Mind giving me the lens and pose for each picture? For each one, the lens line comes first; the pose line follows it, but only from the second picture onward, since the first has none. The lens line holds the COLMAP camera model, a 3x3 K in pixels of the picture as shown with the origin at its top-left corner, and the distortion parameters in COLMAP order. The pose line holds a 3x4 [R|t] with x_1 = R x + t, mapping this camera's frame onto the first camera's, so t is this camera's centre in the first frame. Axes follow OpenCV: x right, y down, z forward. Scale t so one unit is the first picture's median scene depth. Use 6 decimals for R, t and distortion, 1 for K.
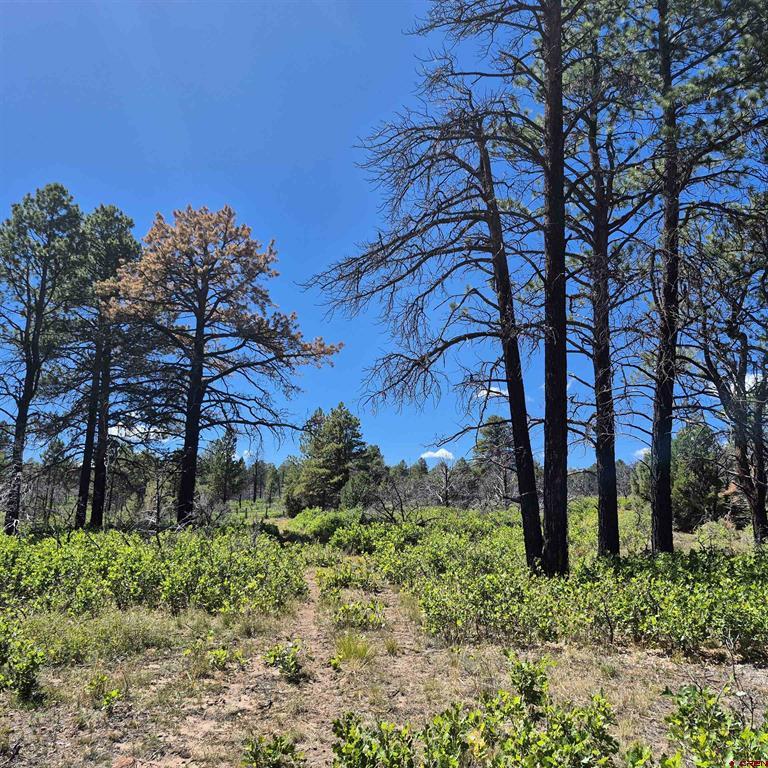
lens RADIAL K [[741.3, 0, 395.3], [0, 741.3, 384.2], [0, 0, 1]] dist [0.138204, -0.199674]
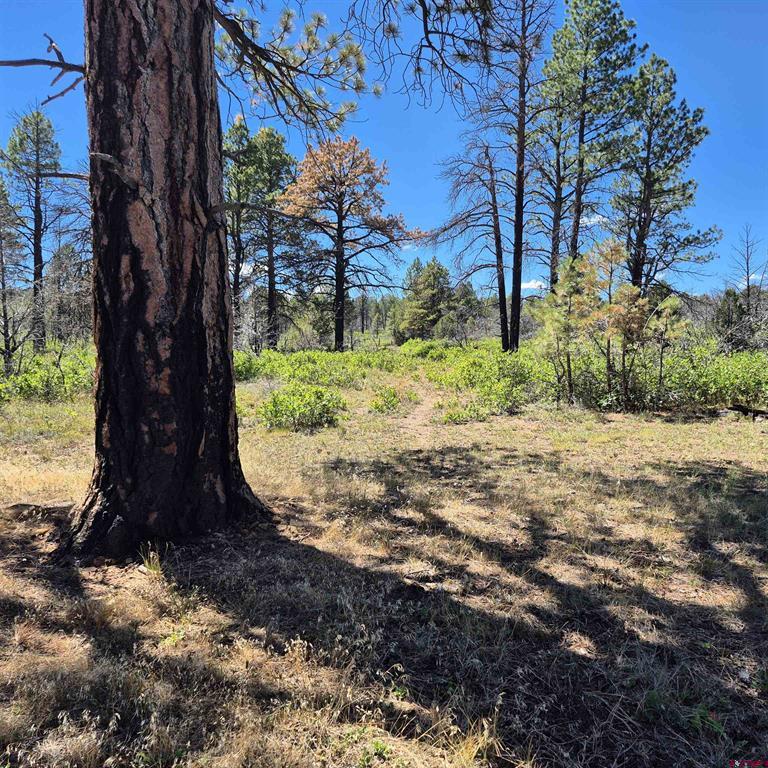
lens RADIAL K [[741.3, 0, 395.3], [0, 741.3, 384.2], [0, 0, 1]] dist [0.138204, -0.199674]
pose [[0.991414, 0.000138, -0.130761, 0.049626], [0.029341, 0.974265, 0.223488, -0.090131], [0.127426, -0.225406, 0.965896, -0.527927]]
